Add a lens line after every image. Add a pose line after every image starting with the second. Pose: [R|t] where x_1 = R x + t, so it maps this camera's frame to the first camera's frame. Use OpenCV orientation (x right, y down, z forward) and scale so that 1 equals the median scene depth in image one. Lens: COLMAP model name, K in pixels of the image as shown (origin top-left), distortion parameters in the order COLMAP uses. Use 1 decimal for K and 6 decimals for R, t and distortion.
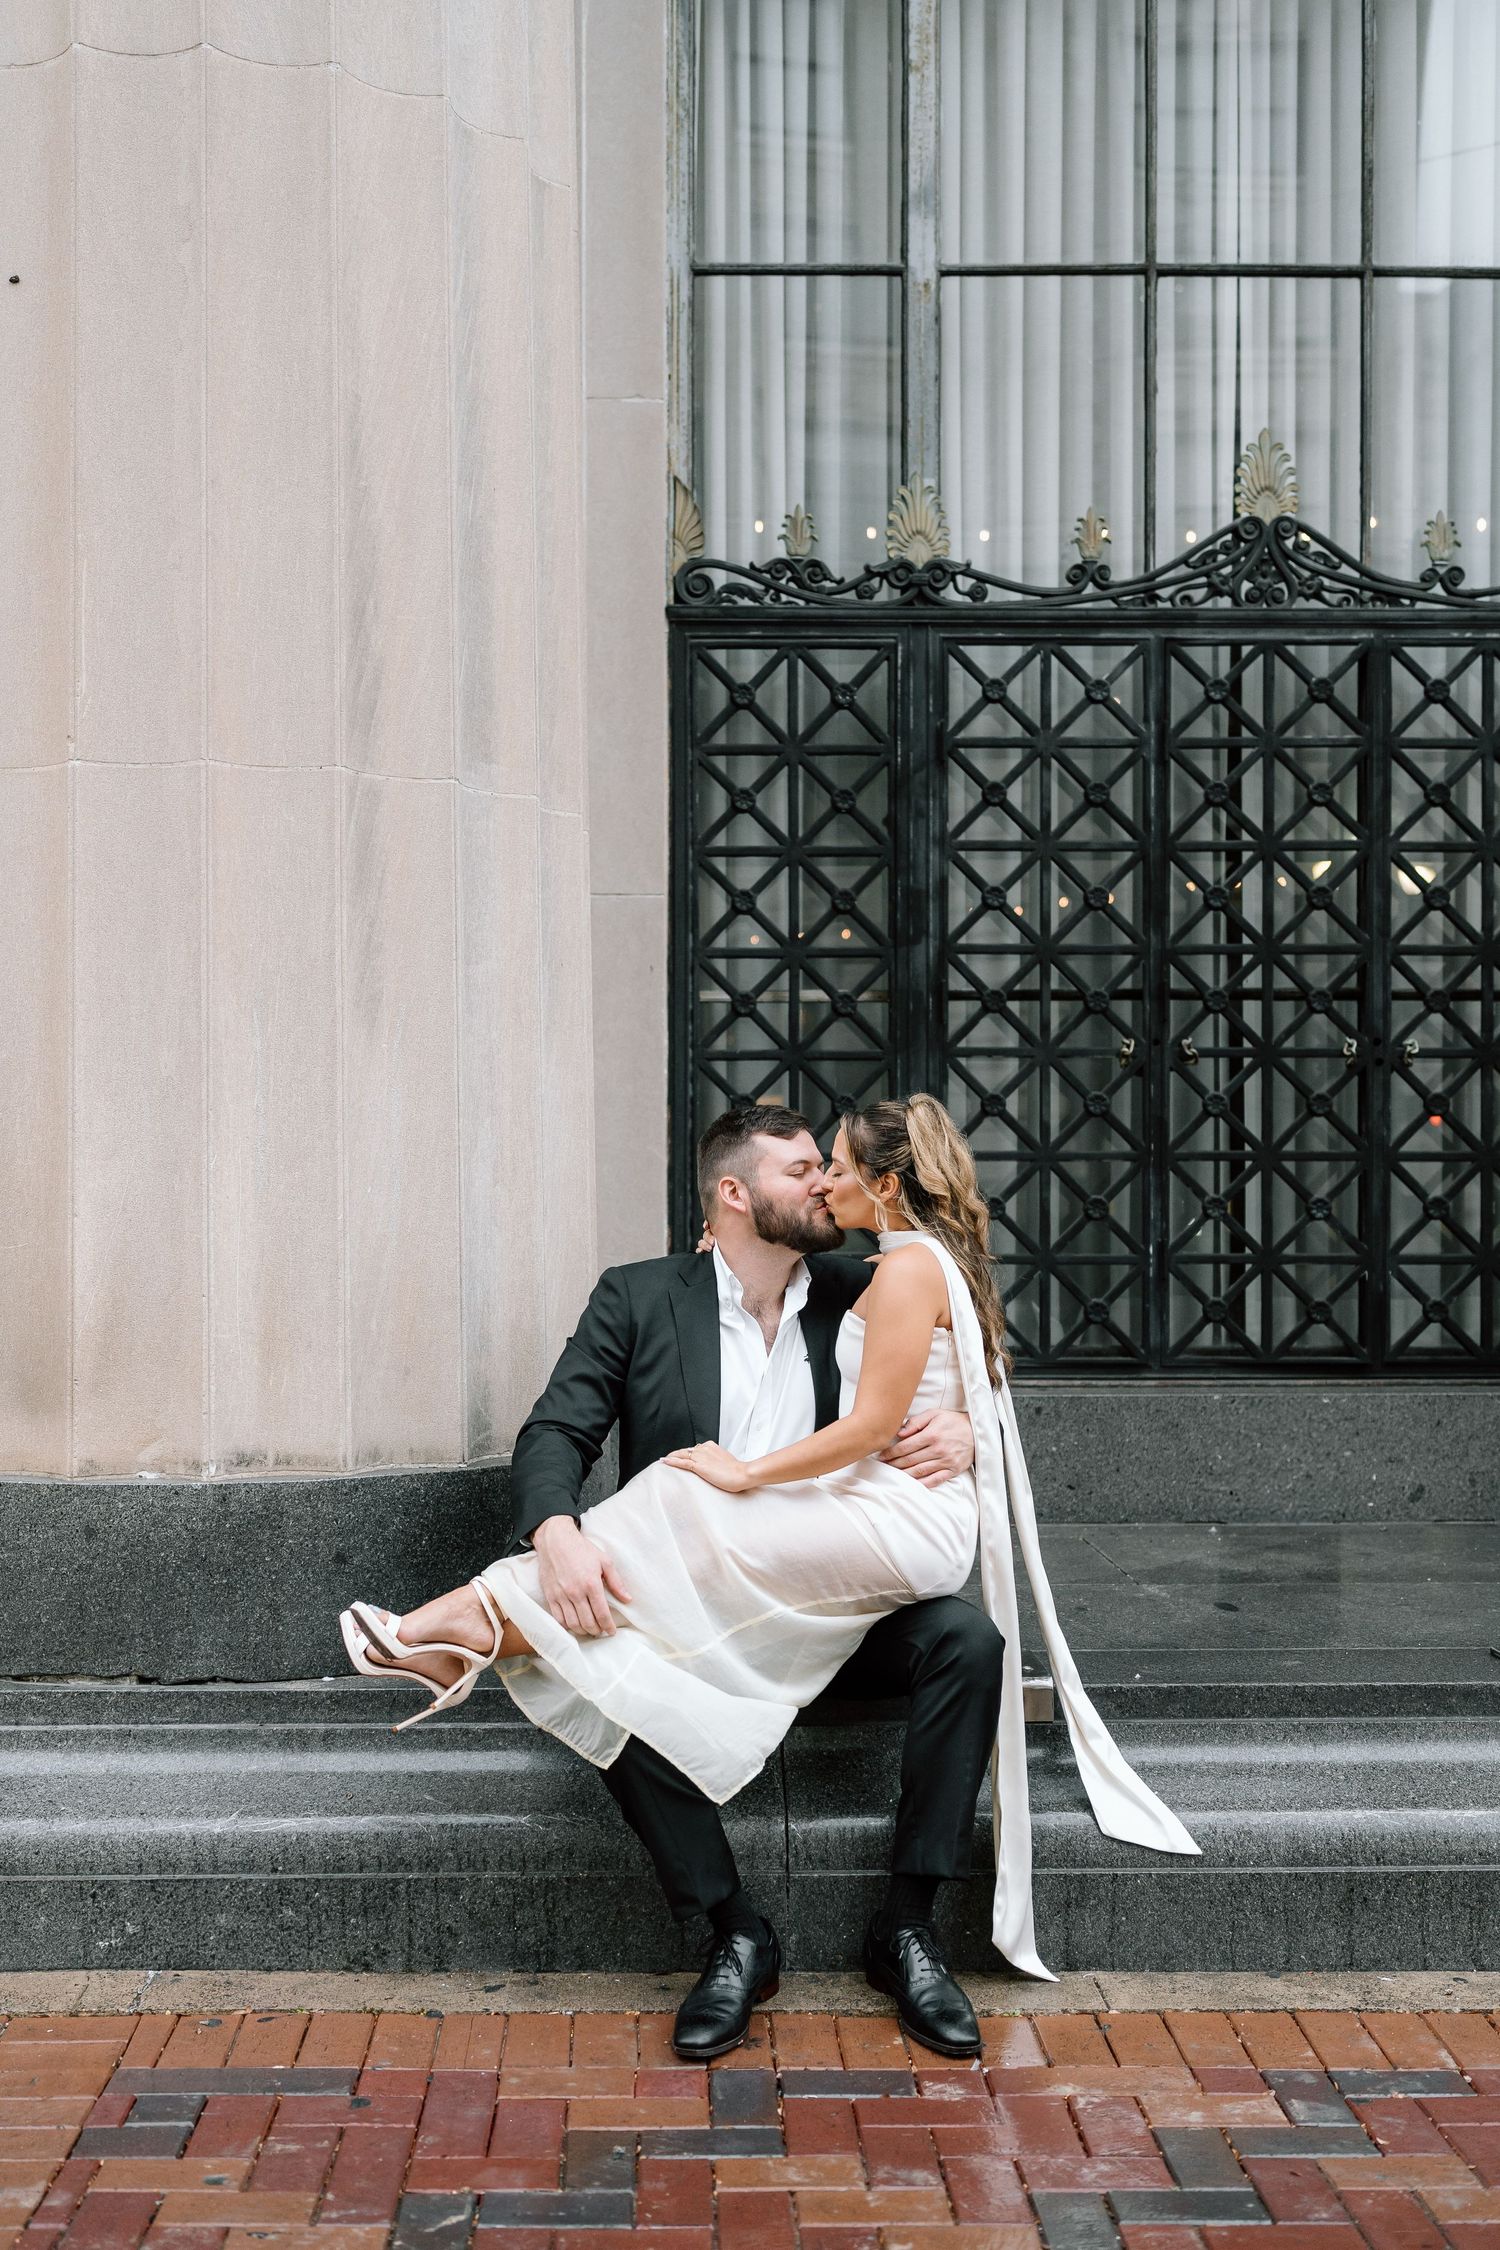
lens RADIAL K [[2384.8, 0, 704.3], [0, 2384.8, 1212.9], [0, 0, 1]] dist [0.002753, 0.007050]
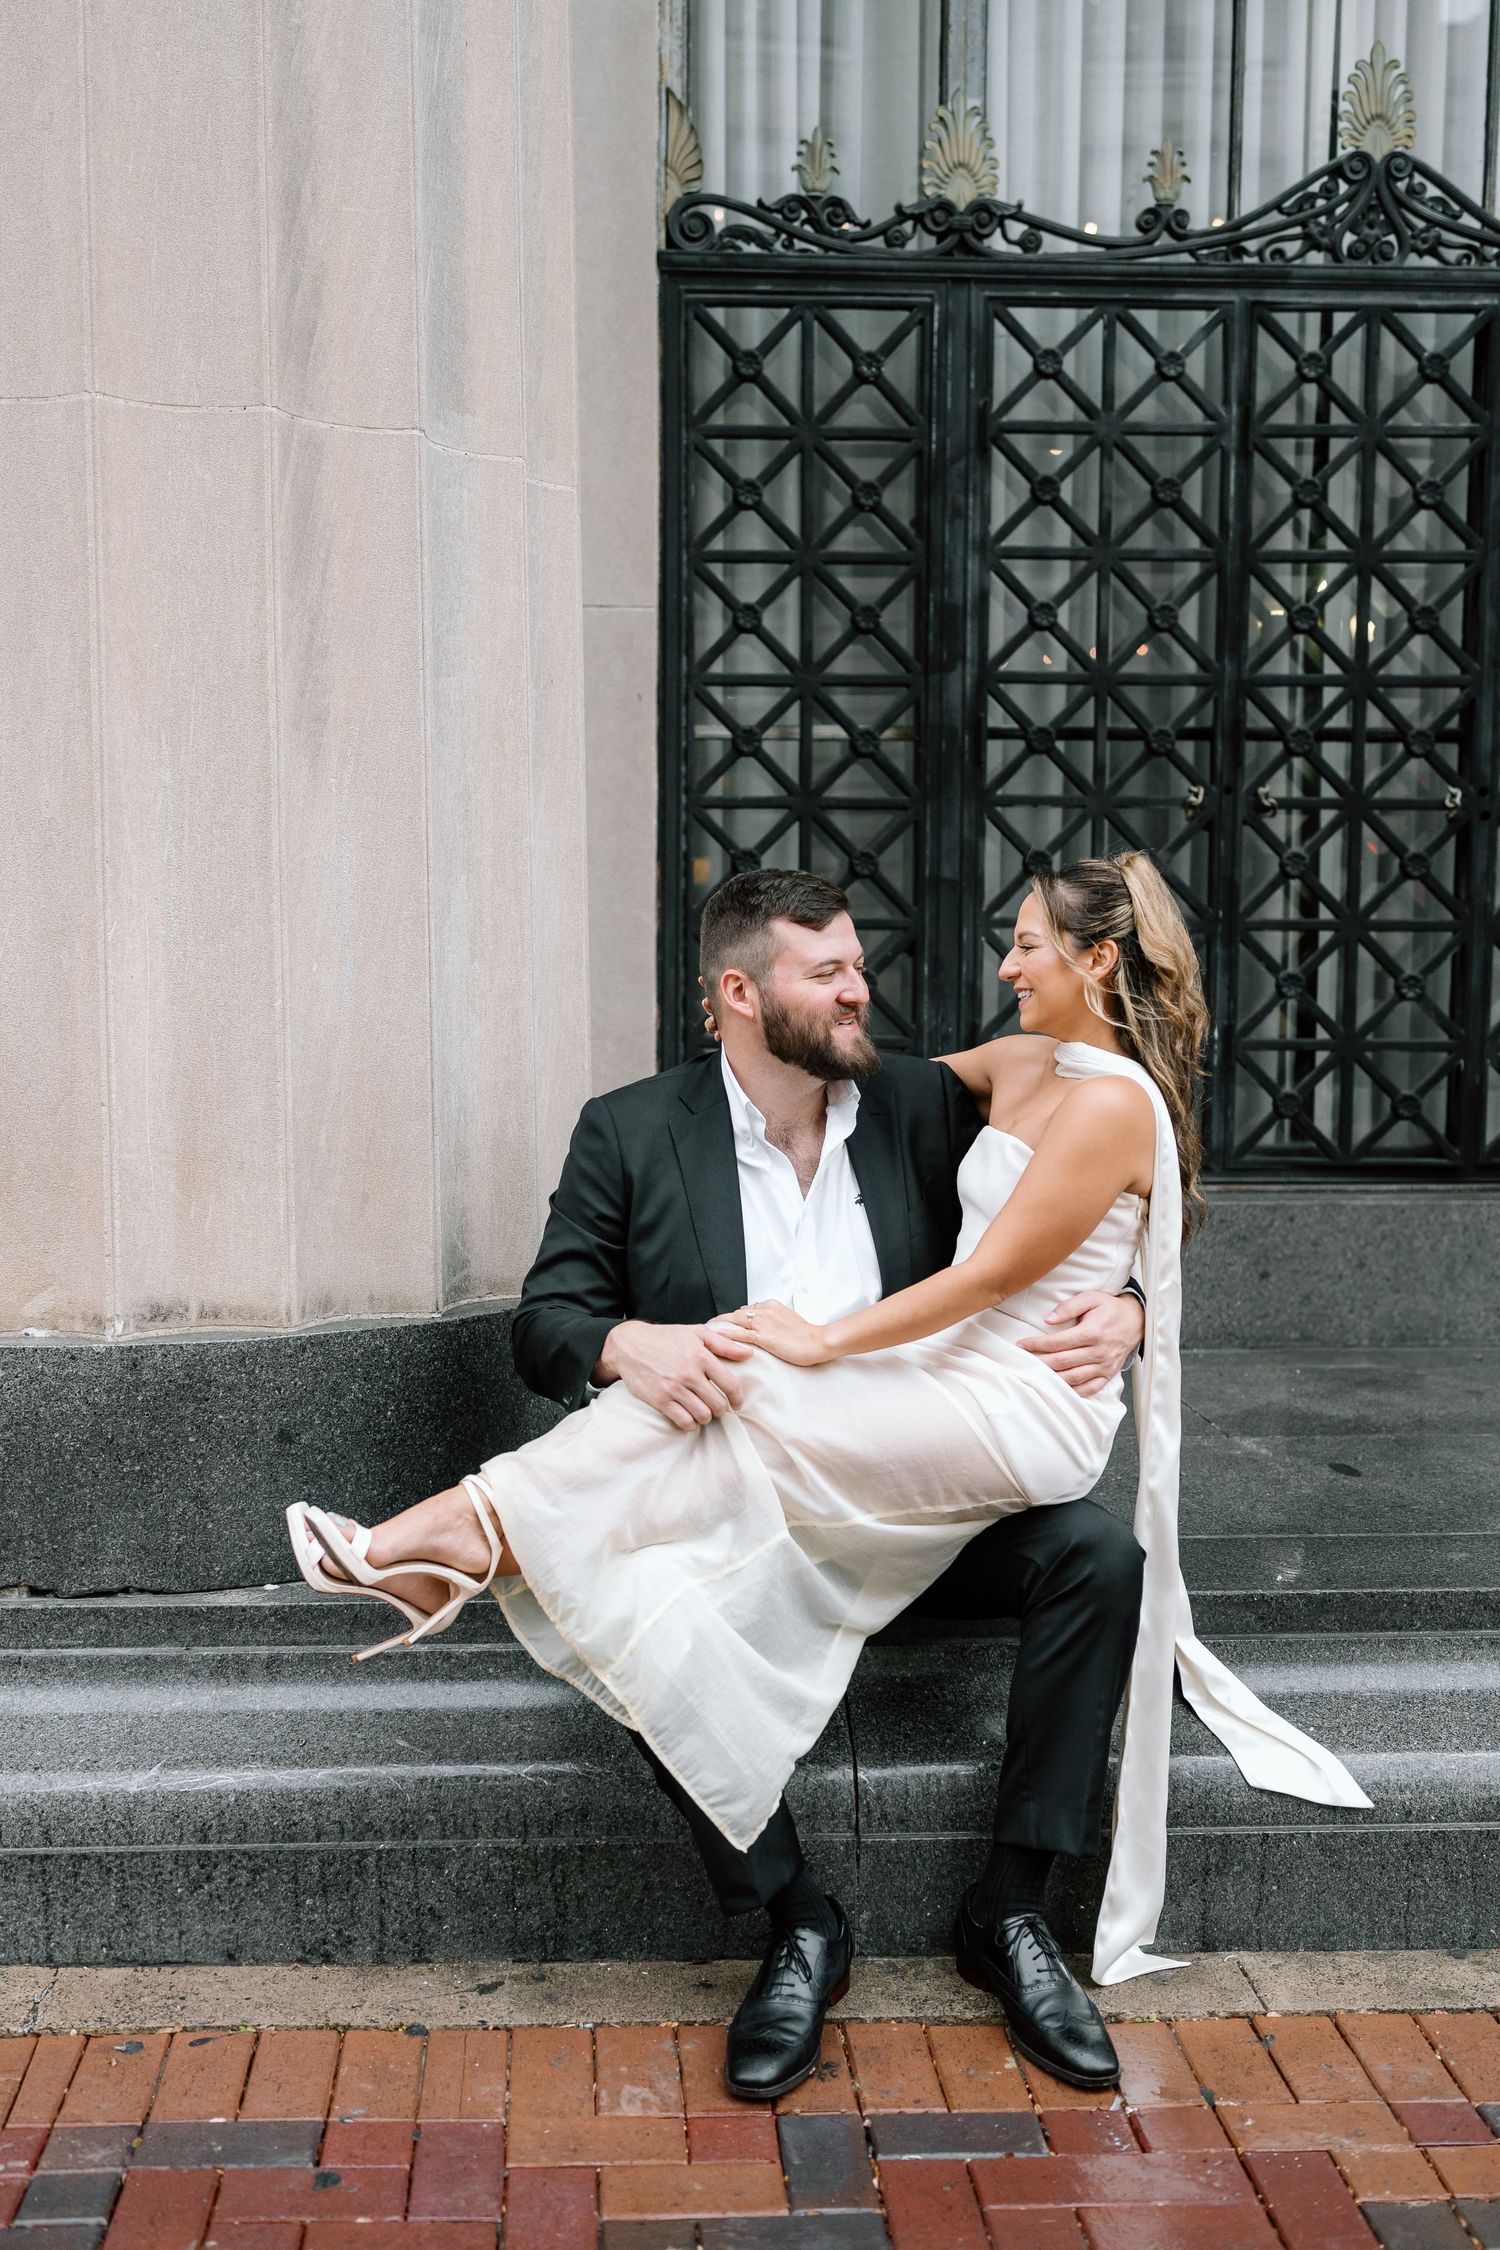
lens RADIAL K [[2384.8, 0, 704.3], [0, 2384.8, 1212.9], [0, 0, 1]] dist [0.002753, 0.007050]
pose [[0.999455, 0.001193, 0.032989, -0.039322], [-0.004485, 0.994989, 0.099881, -0.008378], [-0.032704, -0.099974, 0.994452, 0.214695]]
